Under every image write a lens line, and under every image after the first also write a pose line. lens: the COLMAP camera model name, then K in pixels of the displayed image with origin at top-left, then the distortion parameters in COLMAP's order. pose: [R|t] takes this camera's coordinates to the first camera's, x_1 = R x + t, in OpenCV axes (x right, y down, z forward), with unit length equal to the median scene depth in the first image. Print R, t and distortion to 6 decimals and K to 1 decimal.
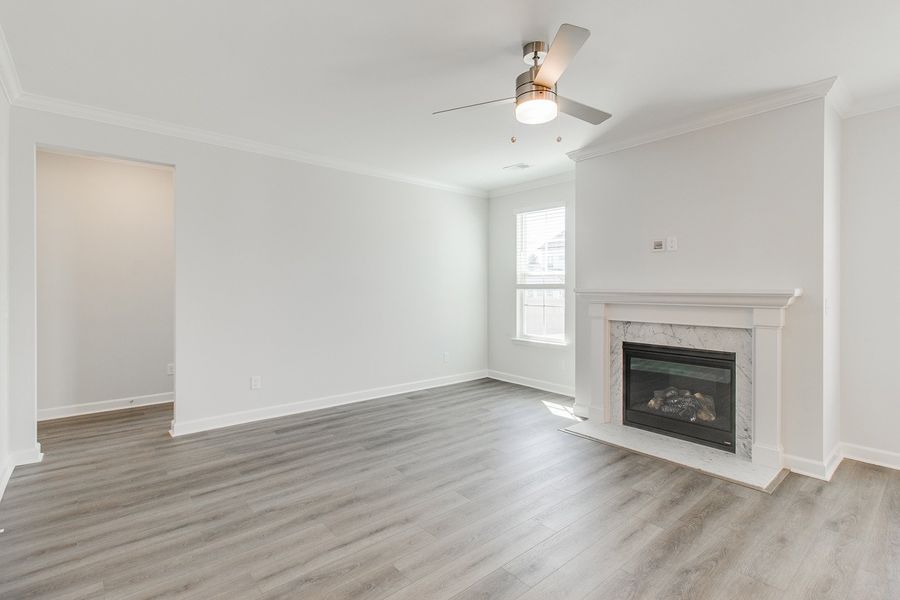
lens RADIAL K [[415.8, 0, 455.3], [0, 415.8, 289.5], [0, 0, 1]] dist [0.001079, 0.000163]
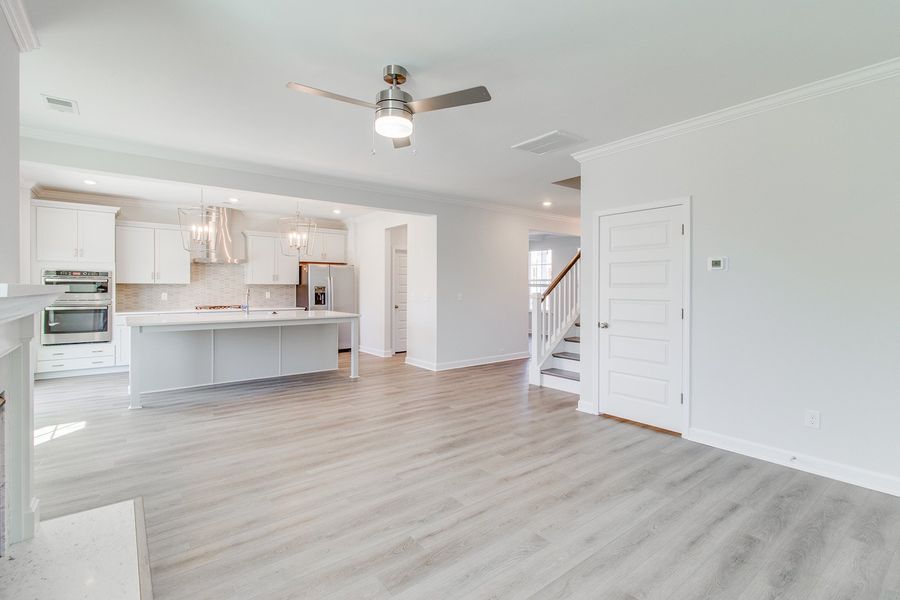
lens RADIAL K [[415.8, 0, 455.3], [0, 415.8, 289.5], [0, 0, 1]] dist [0.001079, 0.000163]
pose [[-0.999057, -0.002415, 0.043344, -0.013867], [-0.002198, 0.999985, 0.005068, -0.001442], [-0.043356, 0.004968, -0.999047, 1.567631]]
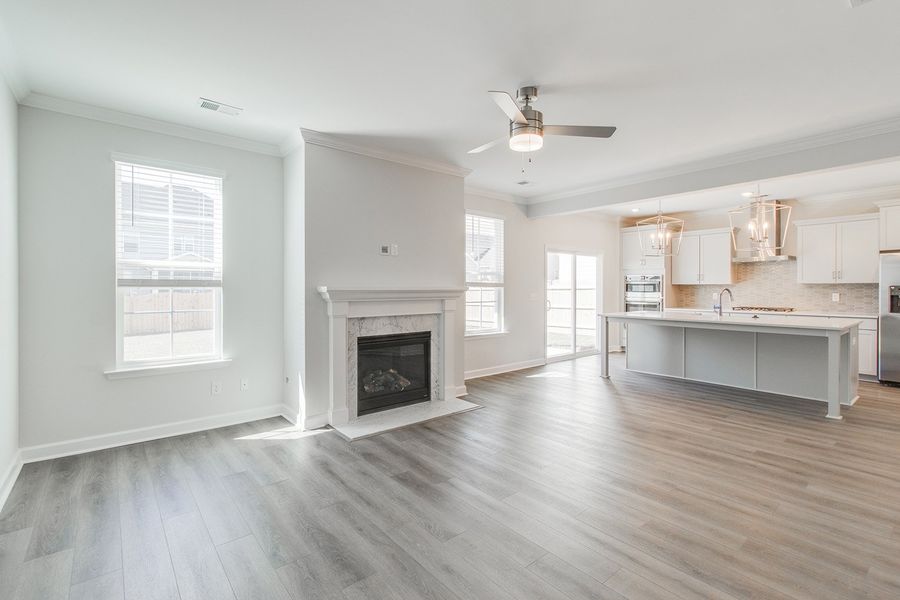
lens RADIAL K [[415.8, 0, 455.3], [0, 415.8, 289.5], [0, 0, 1]] dist [0.001079, 0.000163]
pose [[0.013215, -0.004994, 0.999900, -0.771799], [0.000534, 0.999987, 0.004988, -0.000086], [-0.999913, 0.000468, 0.013217, 0.890093]]
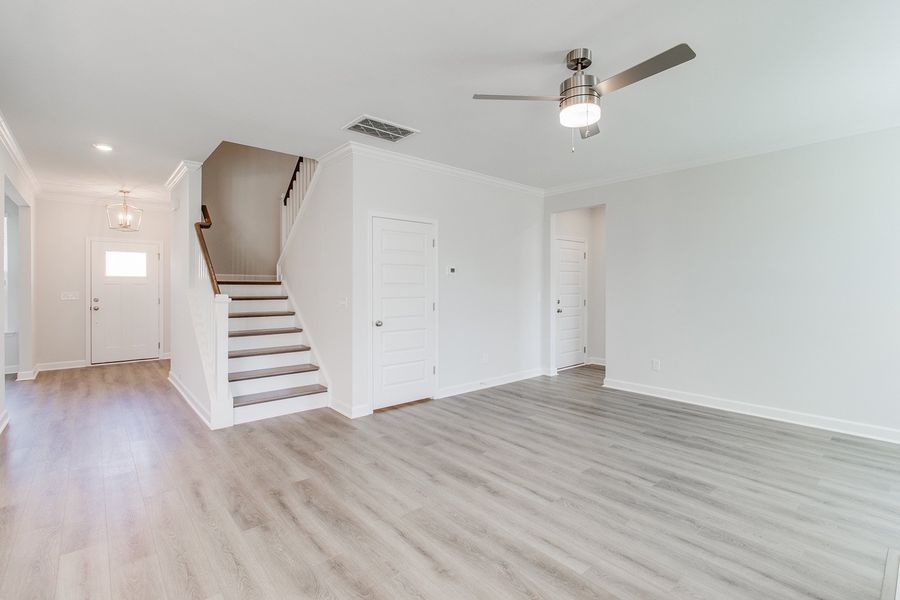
lens RADIAL K [[425.2, 0, 458.0], [0, 425.2, 286.3], [0, 0, 1]] dist [-0.000606, -0.000096]
pose [[0.012548, -0.002645, -0.999918, 0.930201], [-0.000564, 0.999996, -0.002652, 0.000323], [0.999921, 0.000597, 0.012547, 0.510737]]
